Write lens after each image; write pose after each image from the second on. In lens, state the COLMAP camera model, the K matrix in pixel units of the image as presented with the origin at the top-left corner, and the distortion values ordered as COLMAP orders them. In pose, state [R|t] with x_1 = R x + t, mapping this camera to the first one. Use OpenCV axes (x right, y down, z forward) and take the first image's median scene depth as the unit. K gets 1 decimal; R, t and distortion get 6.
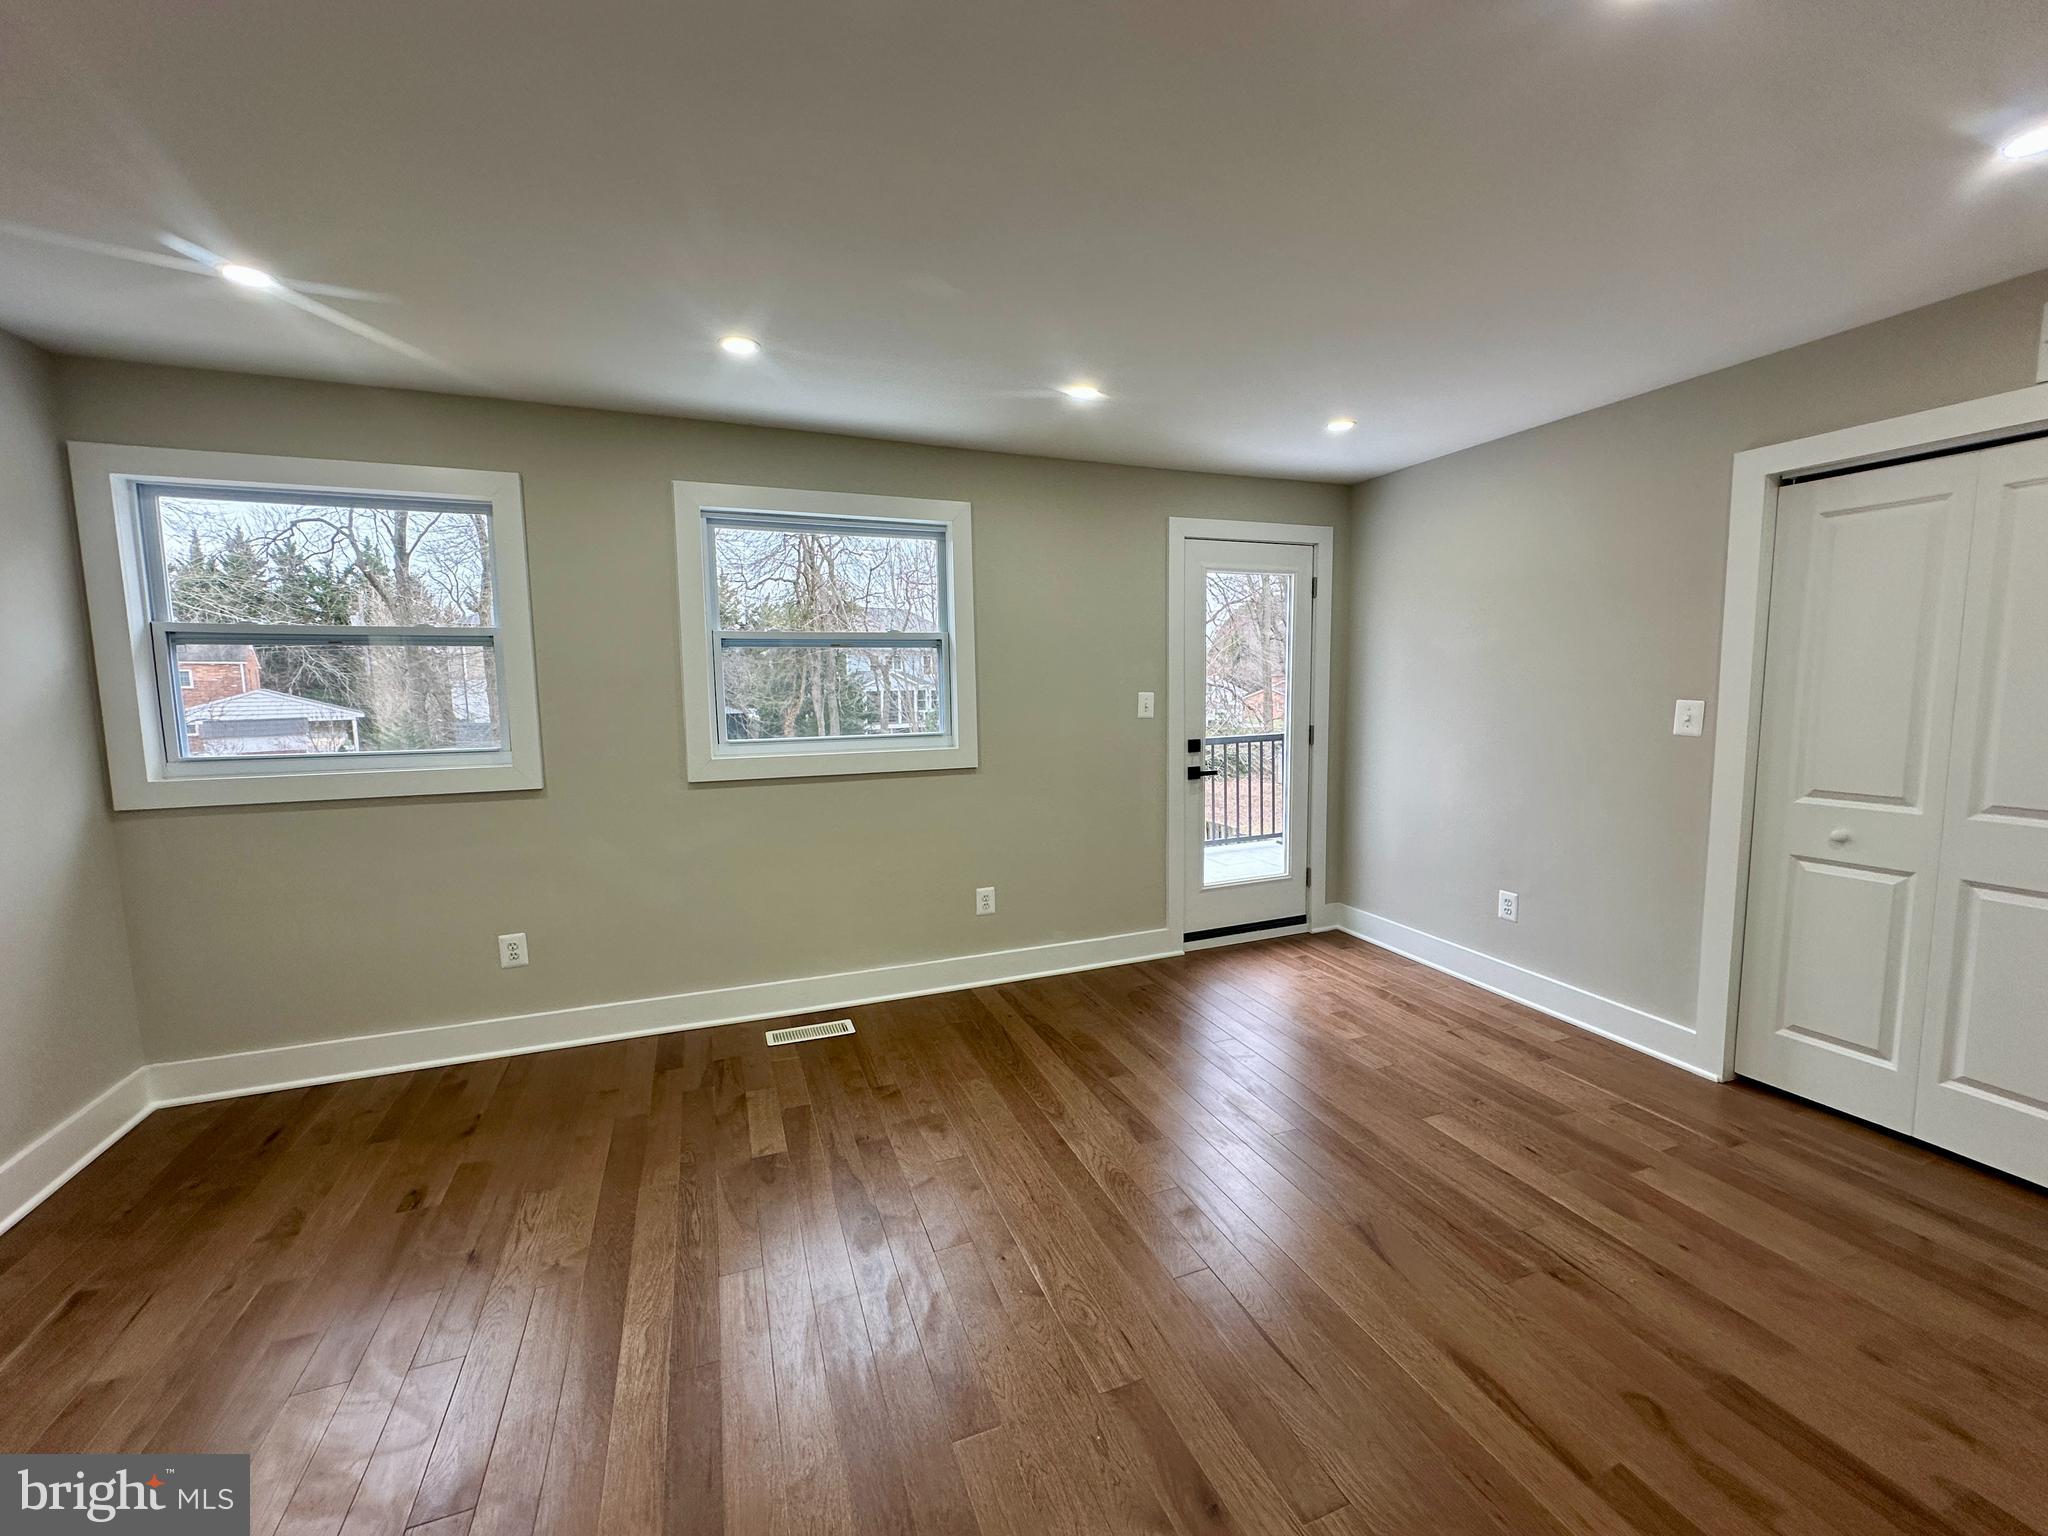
lens RADIAL K [[816.4, 0, 1022.1], [0, 816.4, 770.9], [0, 0, 1]] dist [-0.003124, 0.001512]
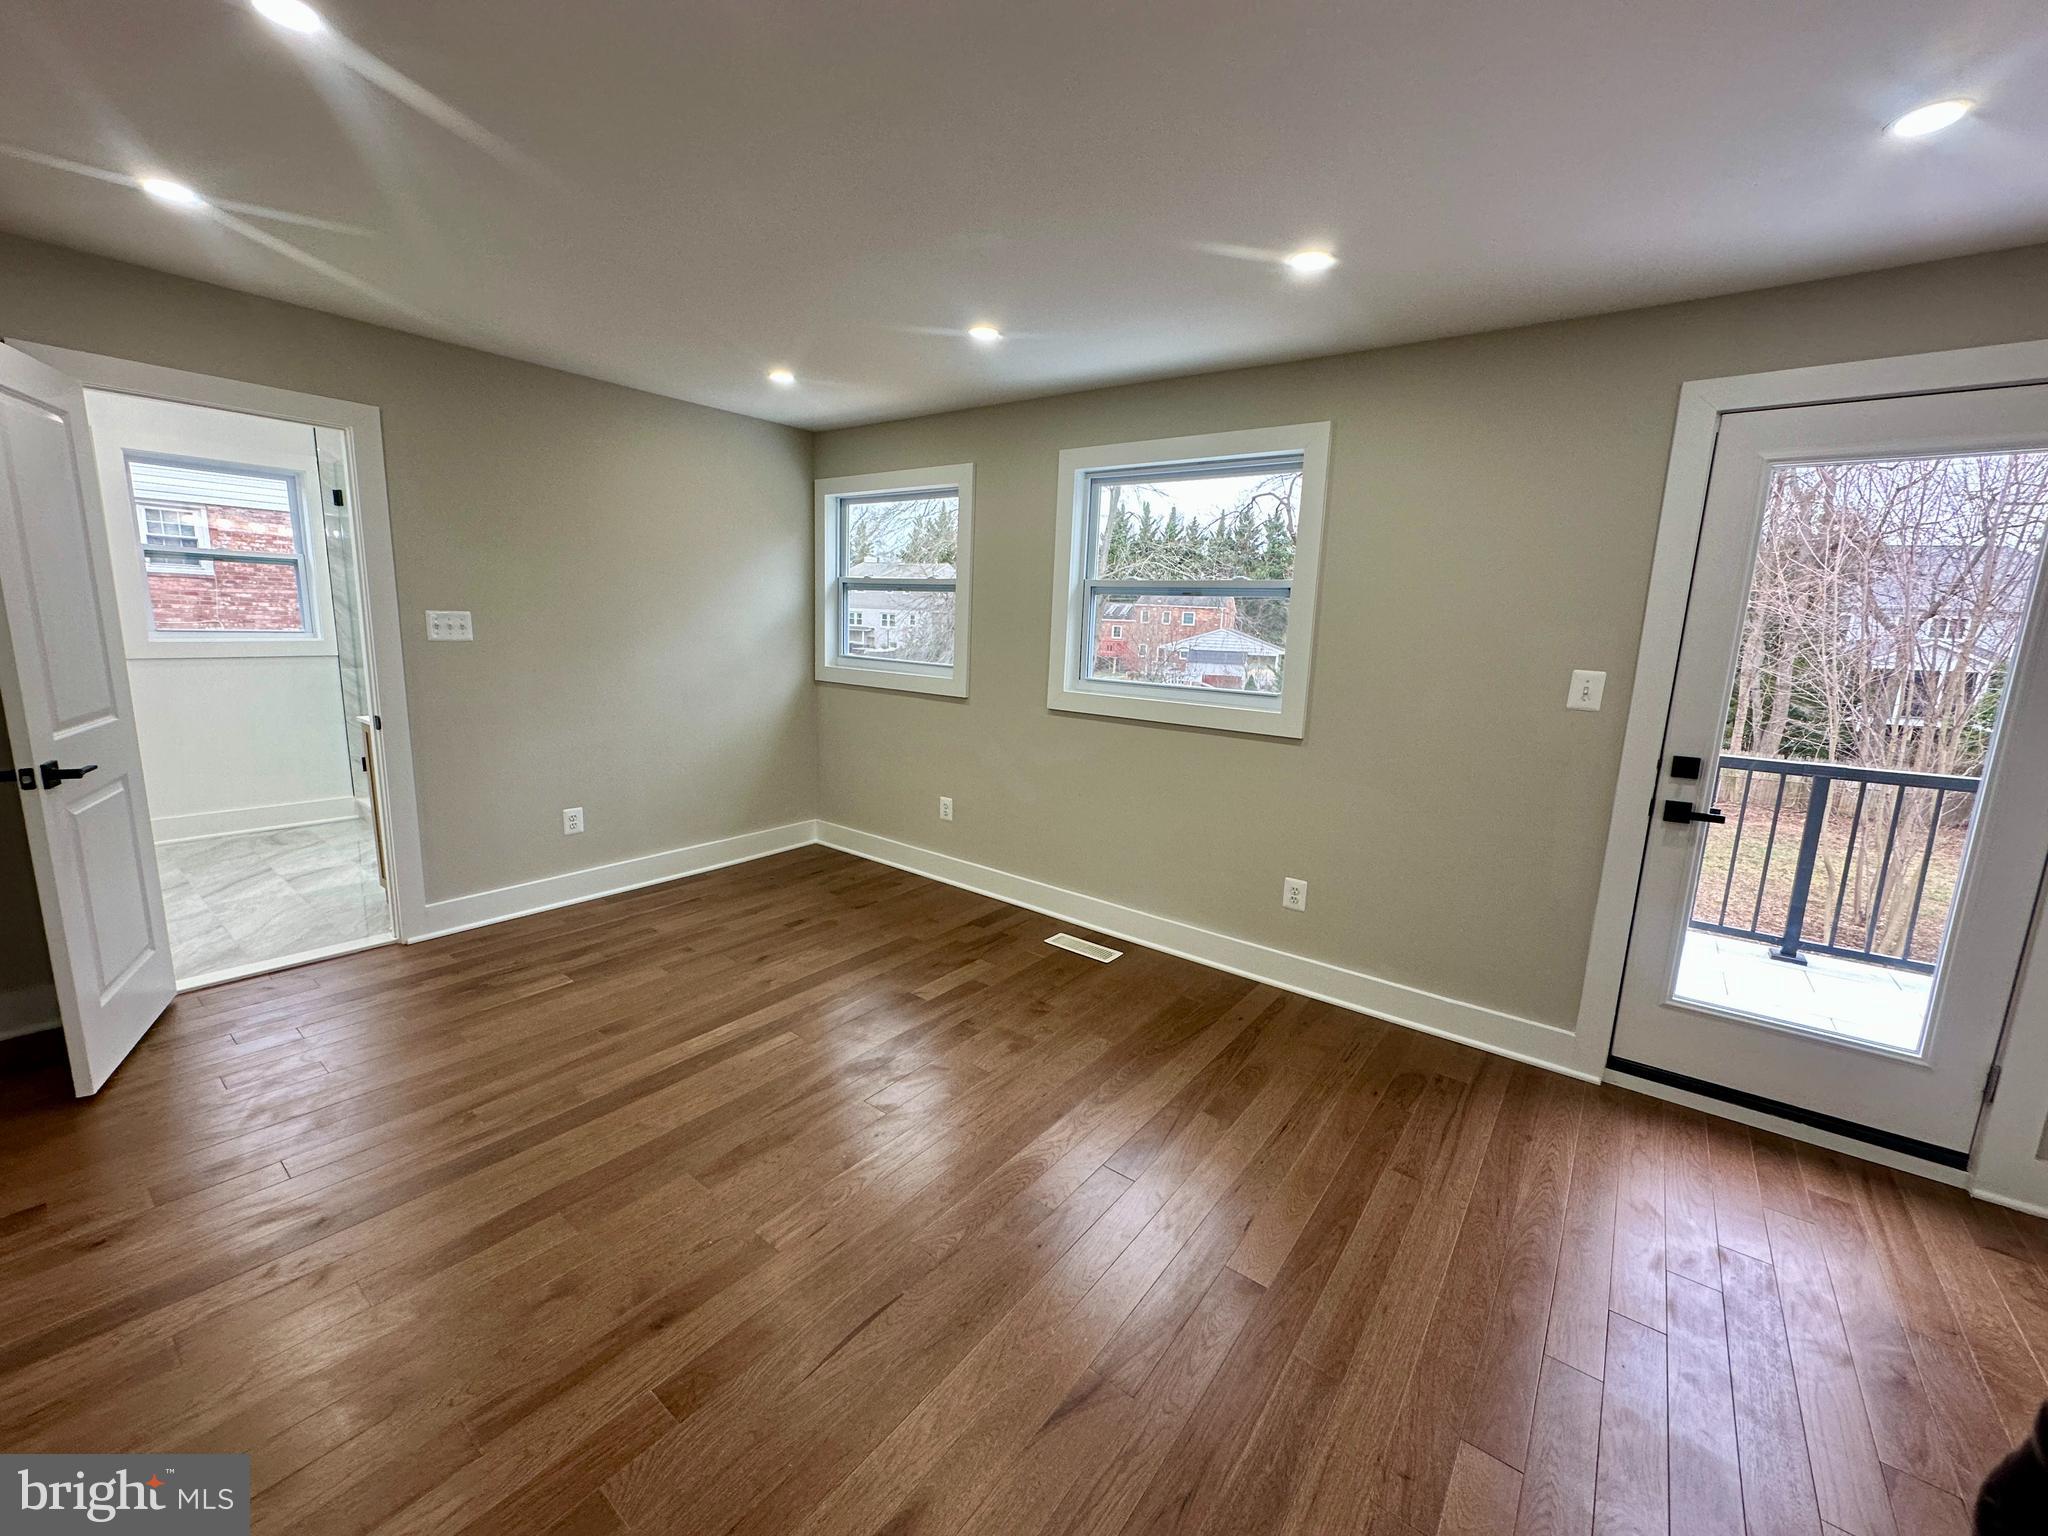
lens RADIAL K [[816.4, 0, 1021.9], [0, 816.4, 764.5], [0, 0, 1]] dist [-0.003124, 0.001512]
pose [[0.514536, 0.181469, -0.838047, 0.579657], [-0.140314, 0.981994, 0.126490, -0.050013], [0.845911, 0.052506, 0.530733, 0.334699]]
